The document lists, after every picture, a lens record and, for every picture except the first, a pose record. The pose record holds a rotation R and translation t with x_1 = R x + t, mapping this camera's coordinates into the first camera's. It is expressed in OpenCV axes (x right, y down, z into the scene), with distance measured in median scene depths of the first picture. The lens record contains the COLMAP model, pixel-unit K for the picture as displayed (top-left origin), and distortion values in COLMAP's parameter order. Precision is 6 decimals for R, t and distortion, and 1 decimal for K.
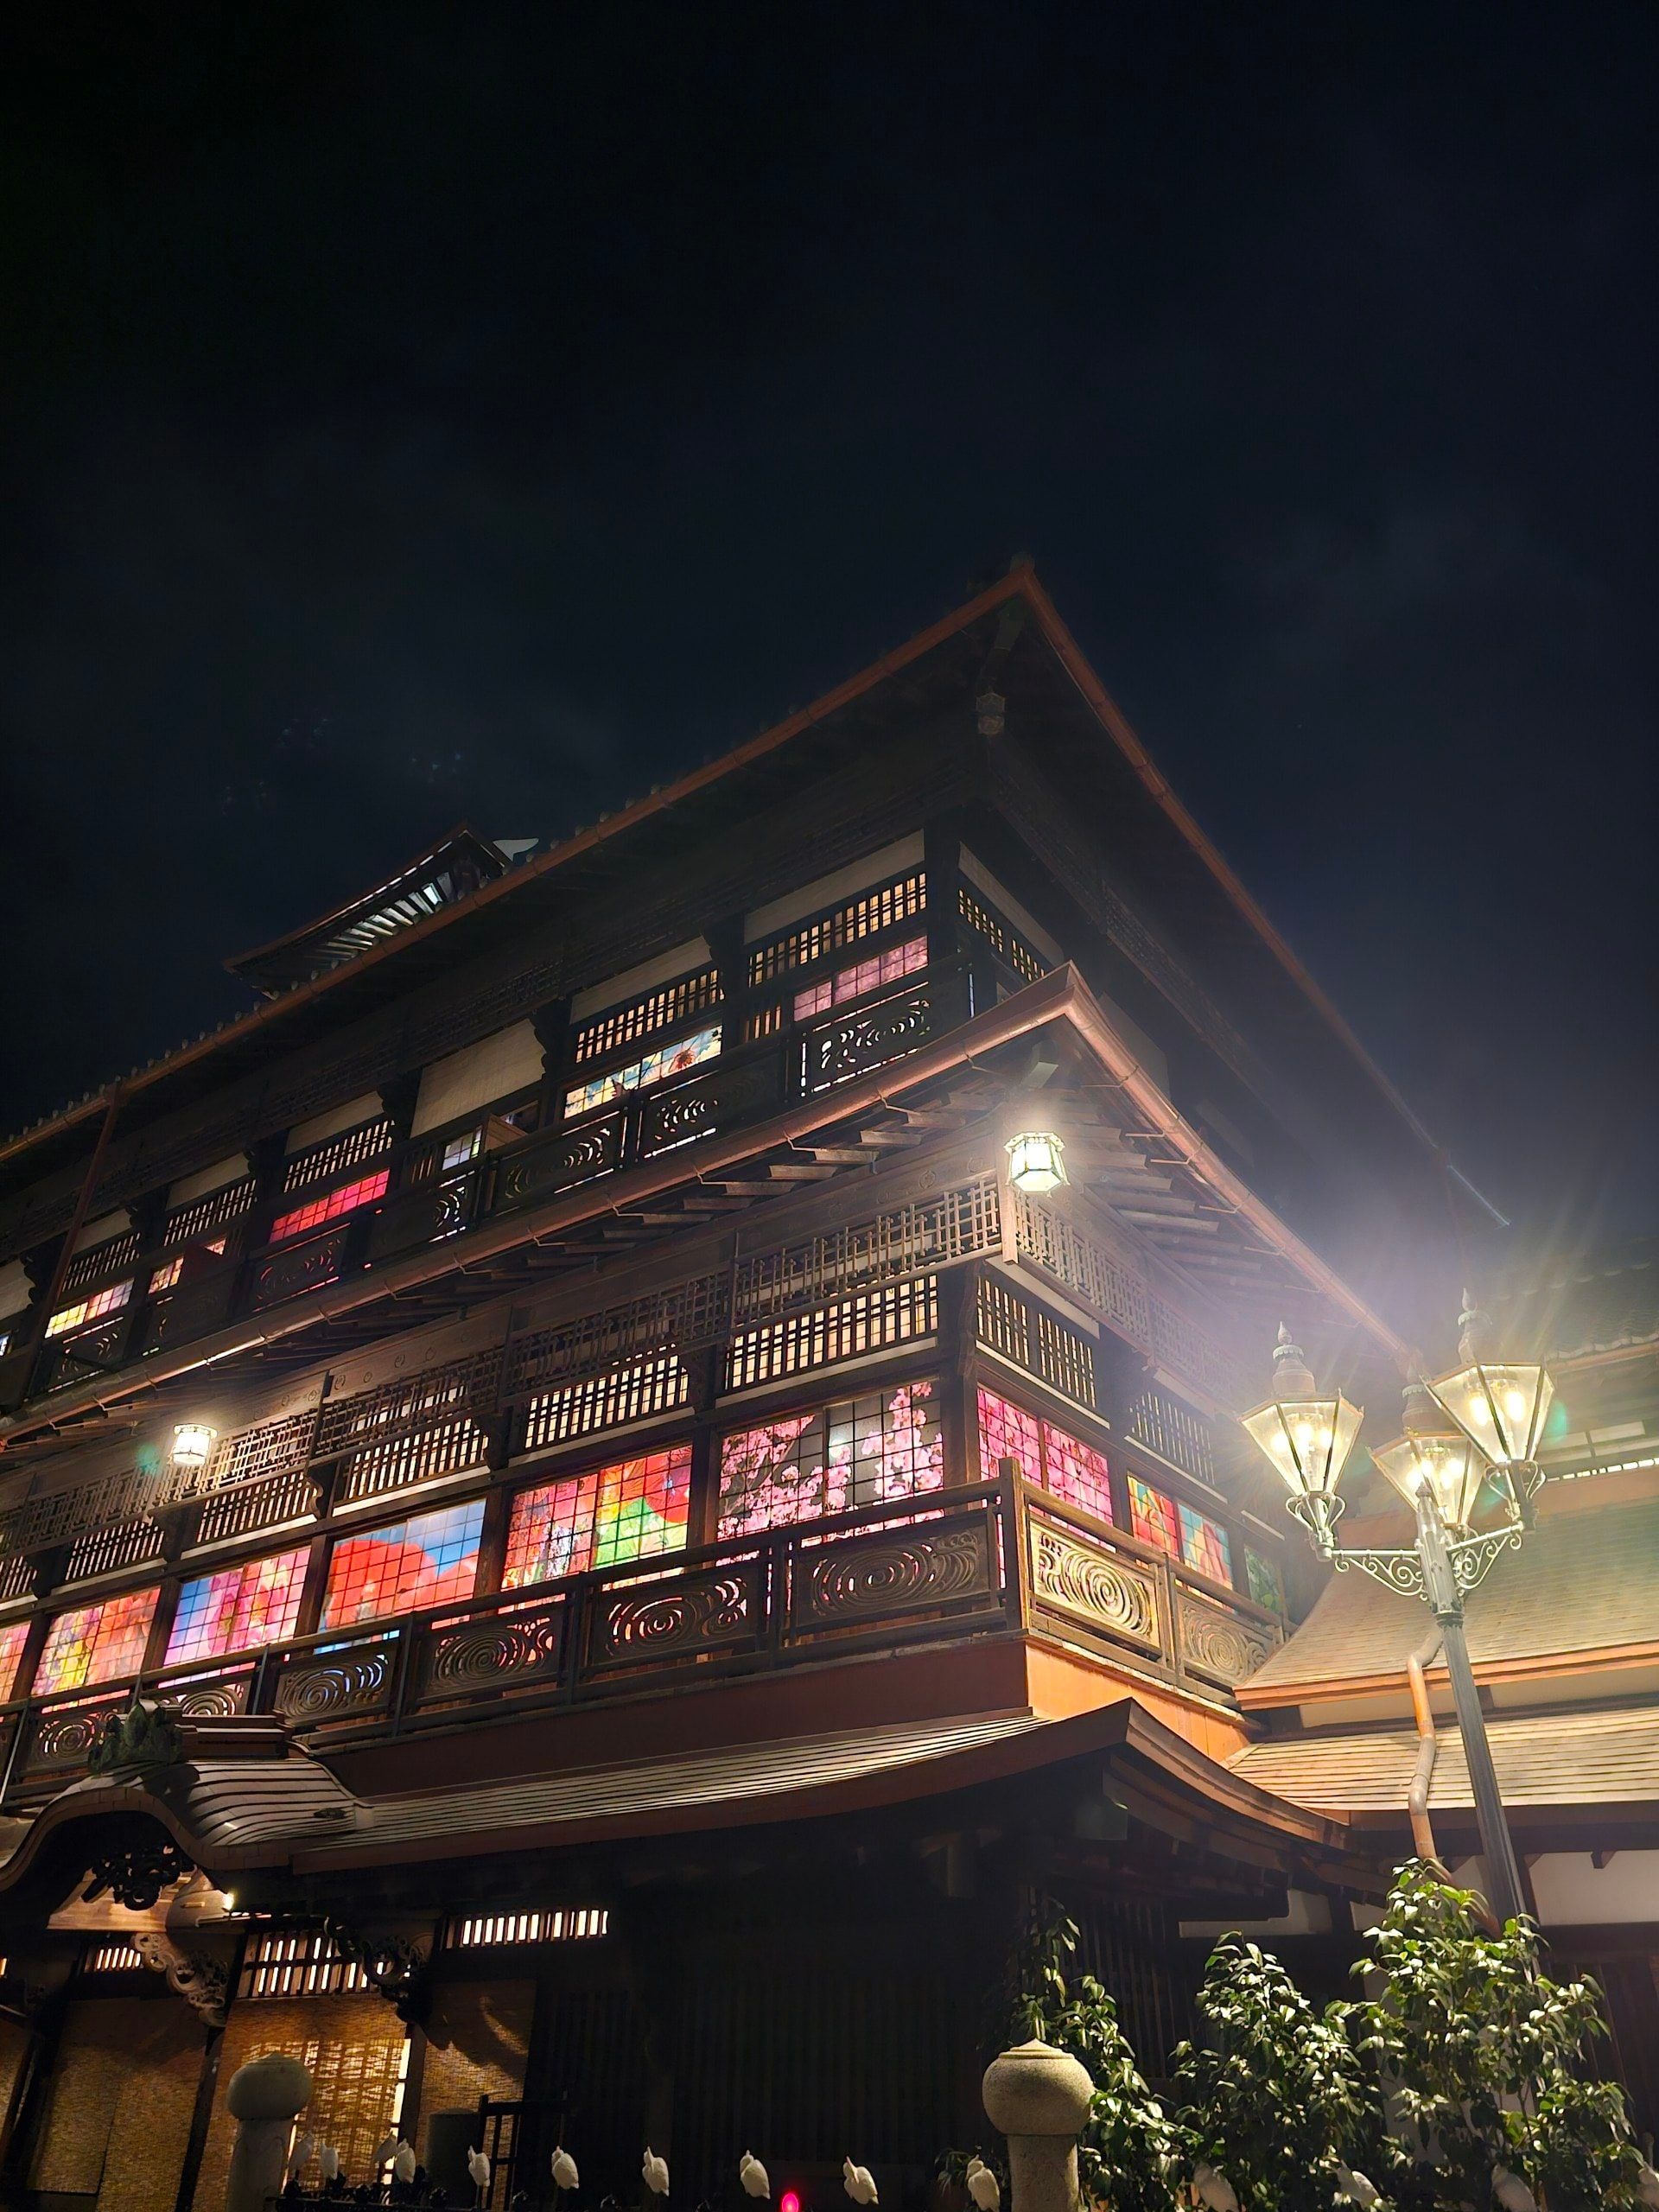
lens RADIAL K [[1447.1, 0, 830.5], [0, 1447.1, 1031.9], [0, 0, 1]] dist [0.041080, -0.030811]
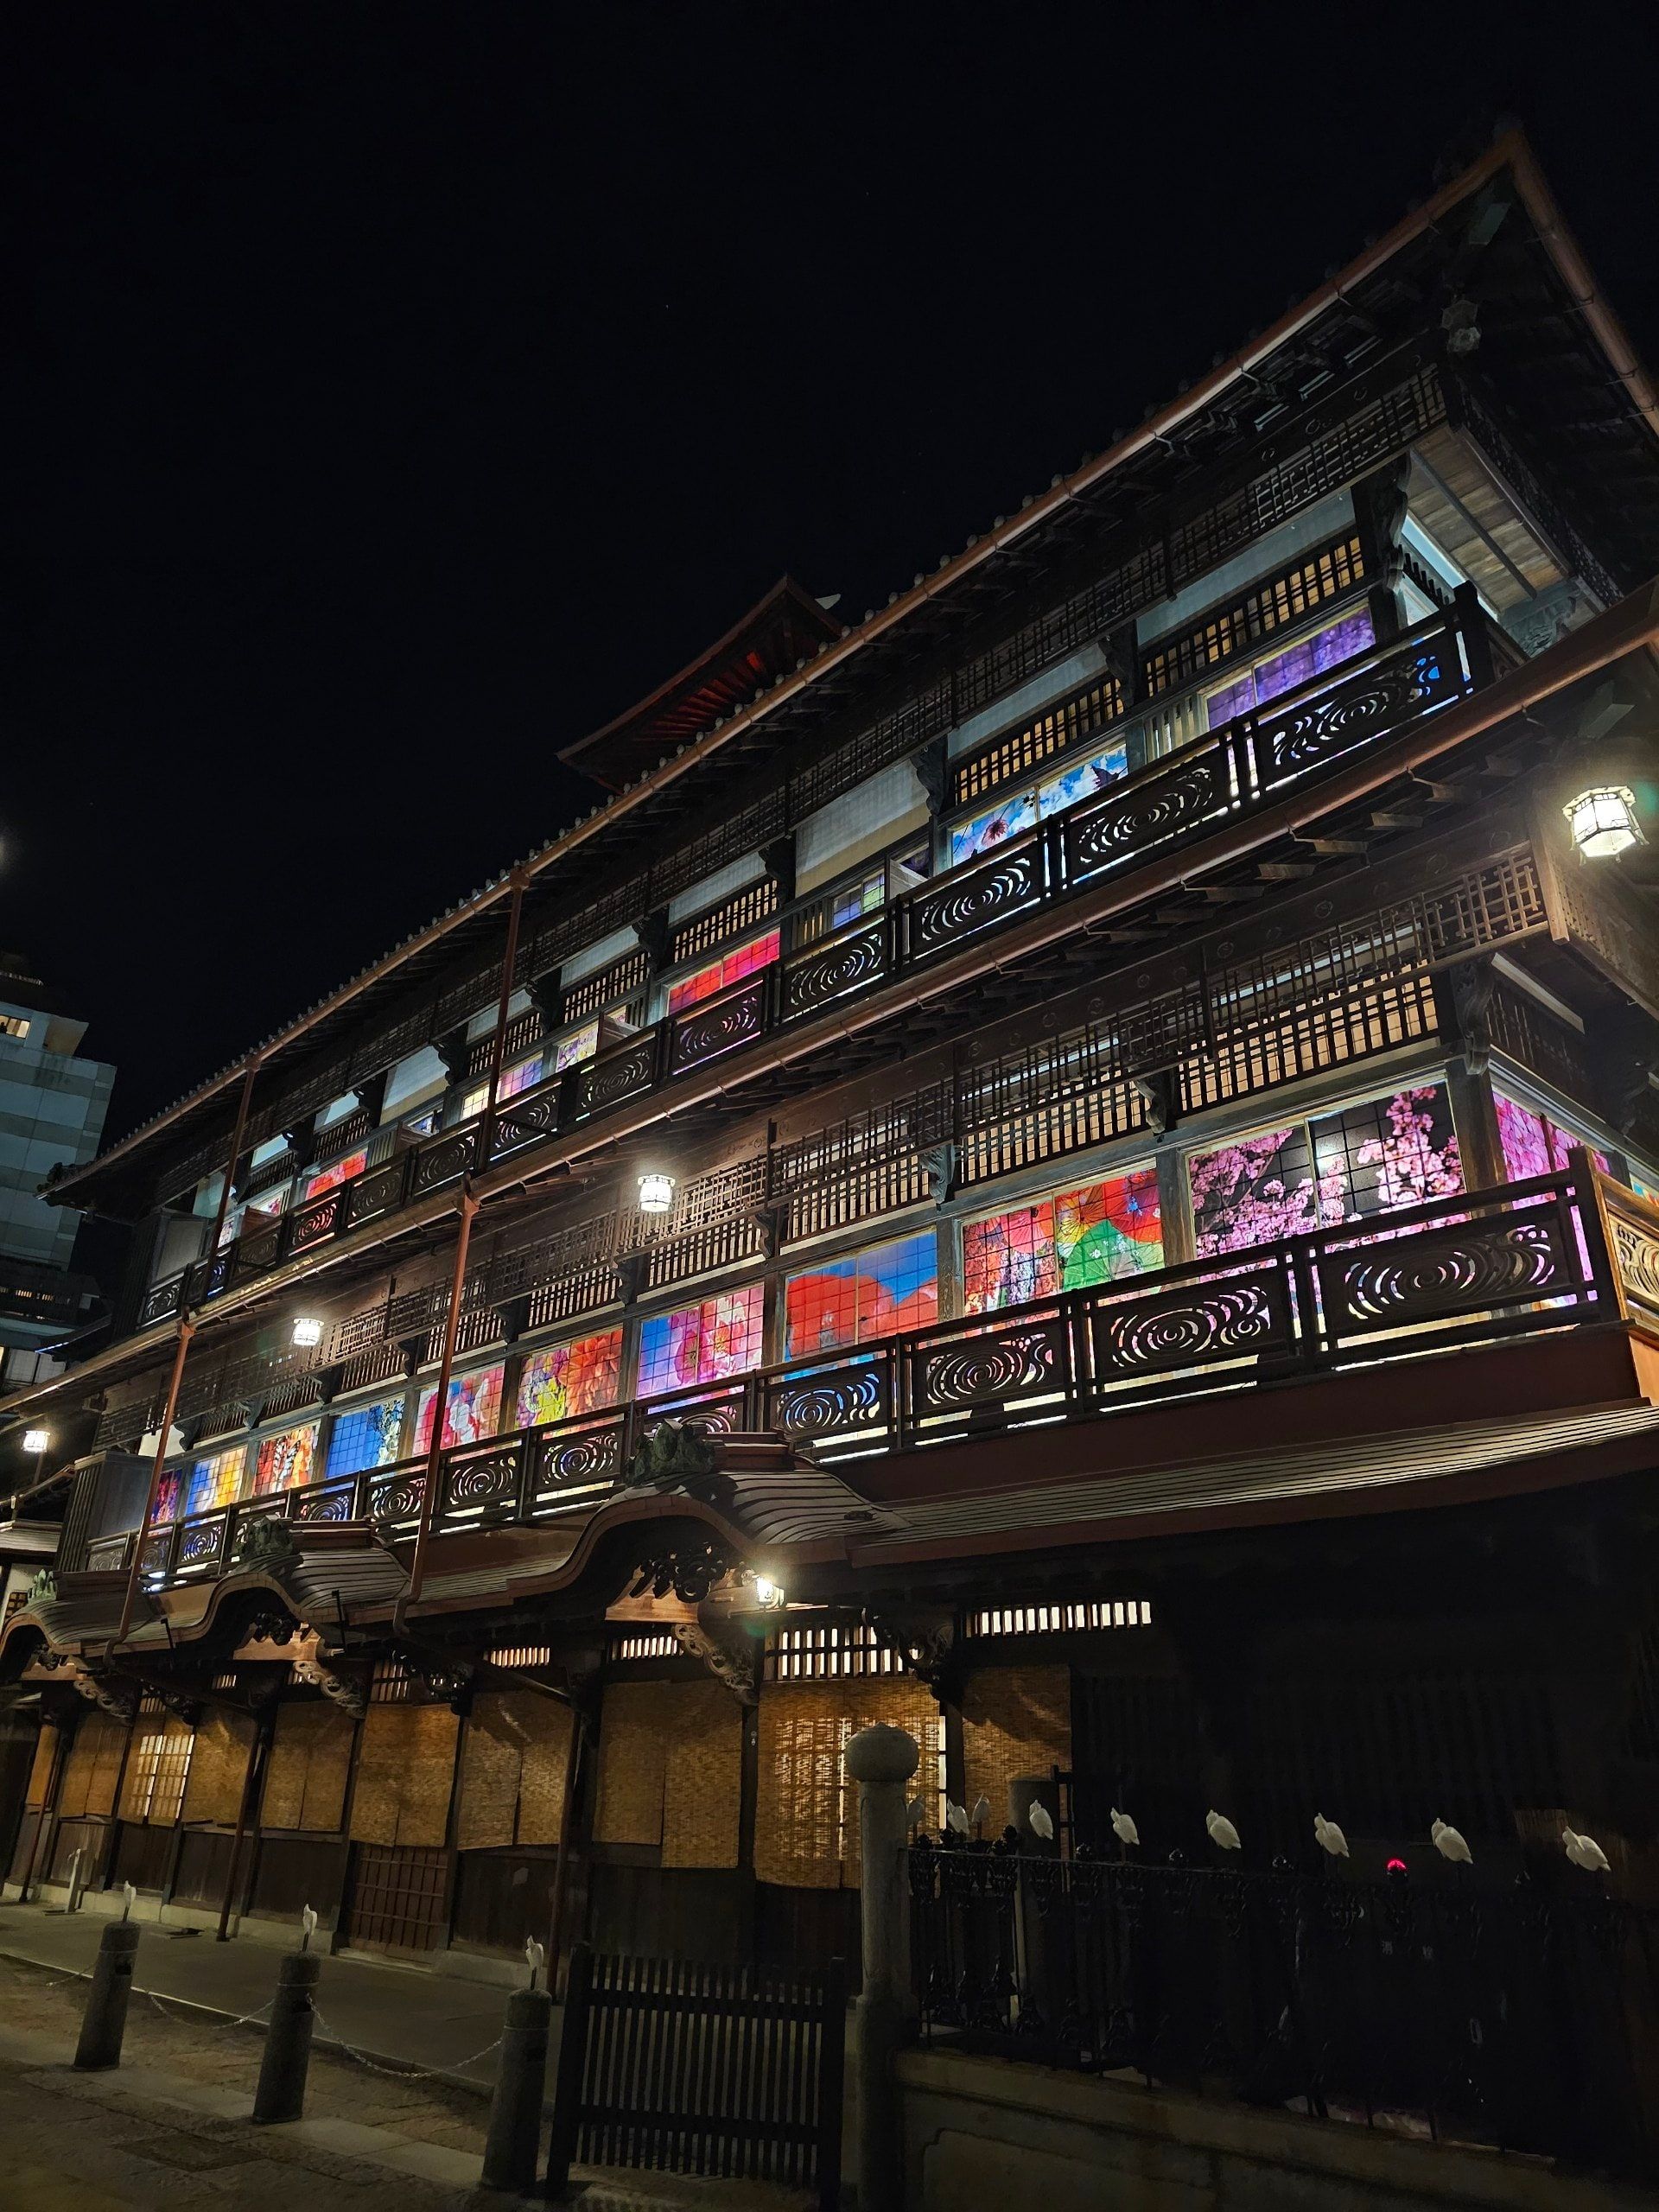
lens RADIAL K [[1430.4, 0, 843.0], [0, 1430.4, 1025.5], [0, 0, 1]] dist [0.100653, -0.098977]
pose [[0.983273, -0.071226, -0.167633, -0.139014], [0.095712, 0.985106, 0.142848, 0.032413], [0.154962, -0.156503, 0.975445, 0.033228]]
